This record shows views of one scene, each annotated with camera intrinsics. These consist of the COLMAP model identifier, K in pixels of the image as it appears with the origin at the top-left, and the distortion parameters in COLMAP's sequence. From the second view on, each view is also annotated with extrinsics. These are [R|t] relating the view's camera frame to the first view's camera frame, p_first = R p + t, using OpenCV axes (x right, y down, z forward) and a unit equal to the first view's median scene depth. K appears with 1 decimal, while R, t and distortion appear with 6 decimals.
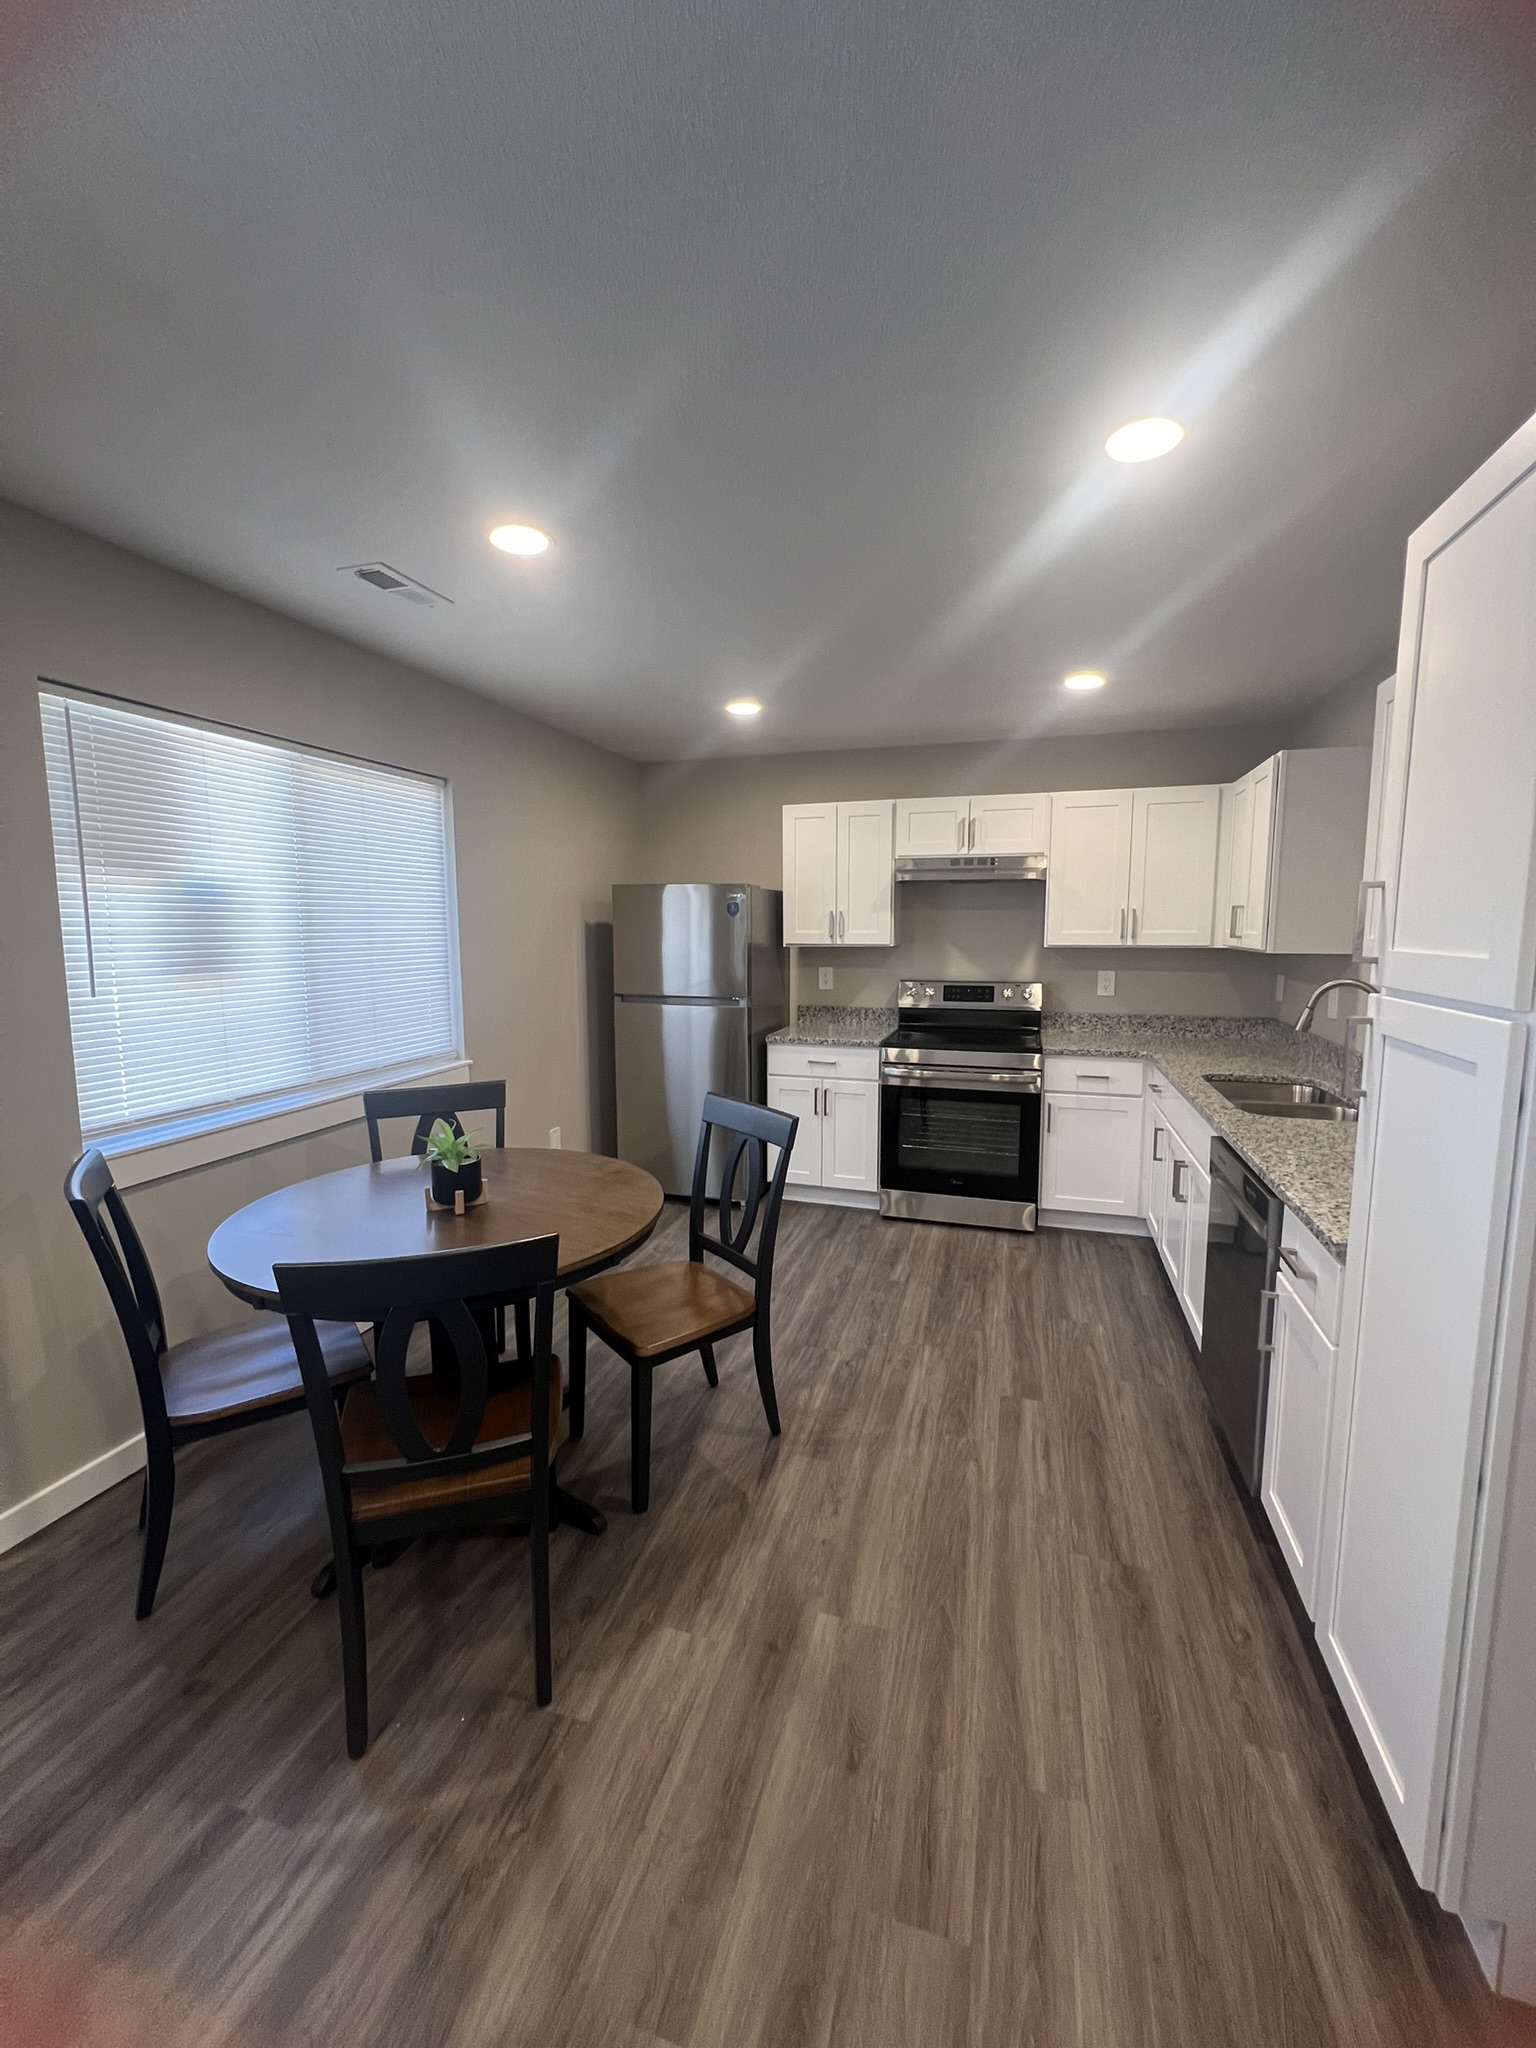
lens RADIAL K [[816.1, 0, 768.8], [0, 816.1, 1022.2], [0, 0, 1]] dist [-0.002227, -0.000023]
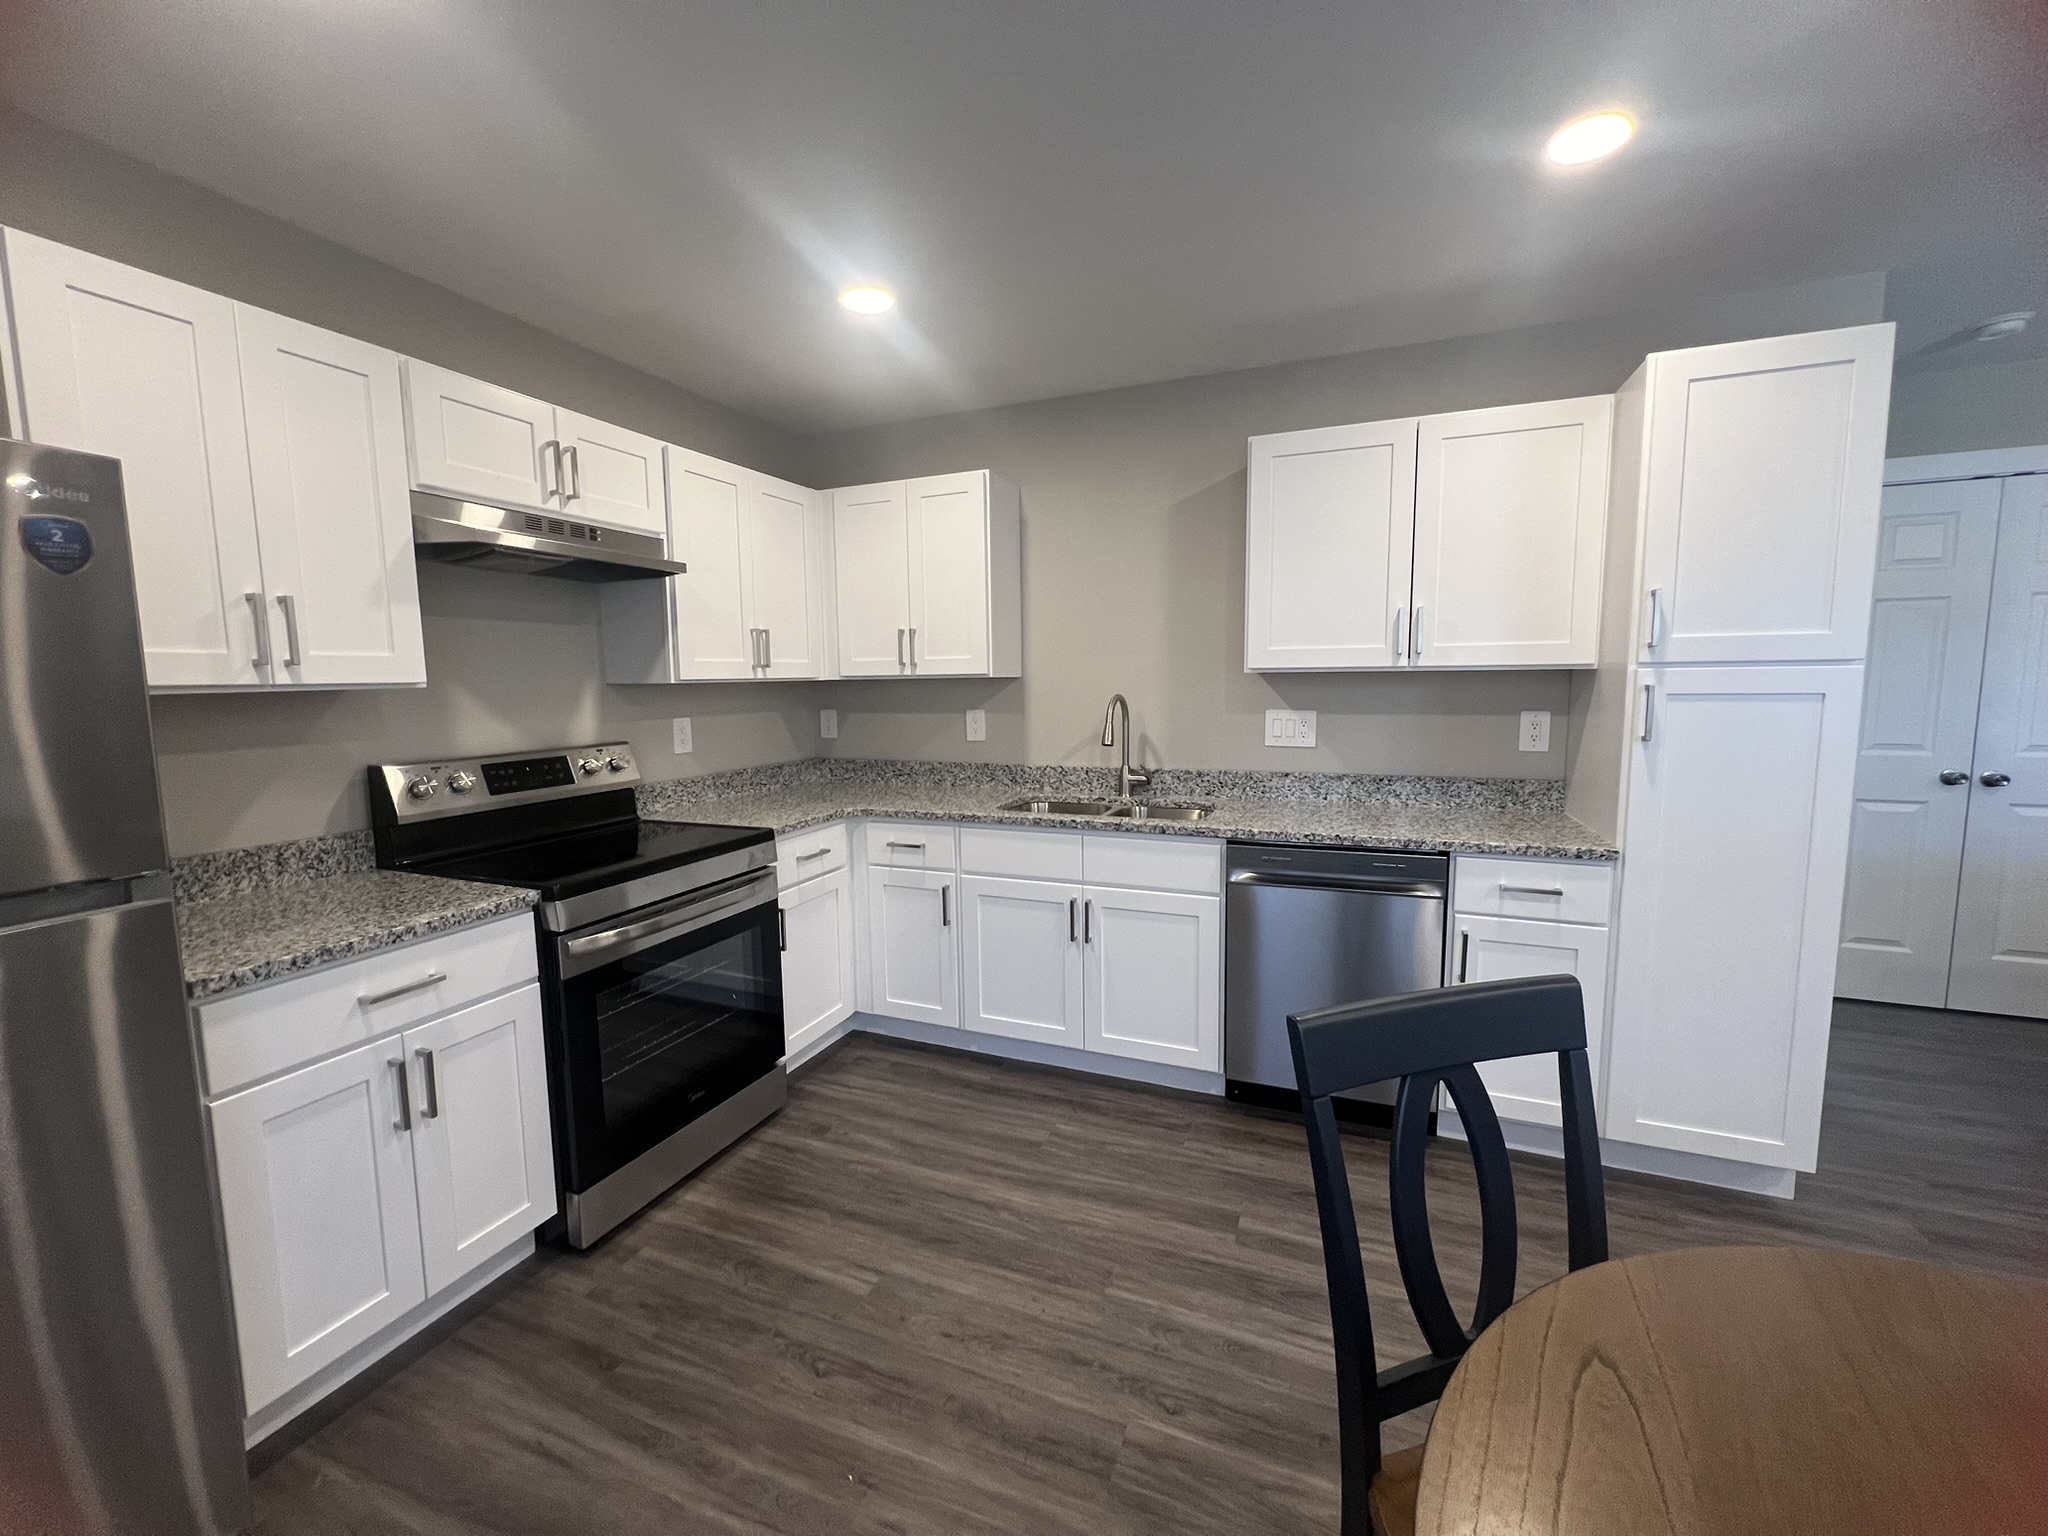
lens RADIAL K [[816.1, 0, 1026.2], [0, 816.1, 757.3], [0, 0, 1]] dist [-0.002227, -0.000023]
pose [[0.089648, -0.096693, 0.991269, -0.289032], [0.133734, 0.987432, 0.084225, -0.053004], [-0.986954, 0.125016, 0.101452, 0.690613]]
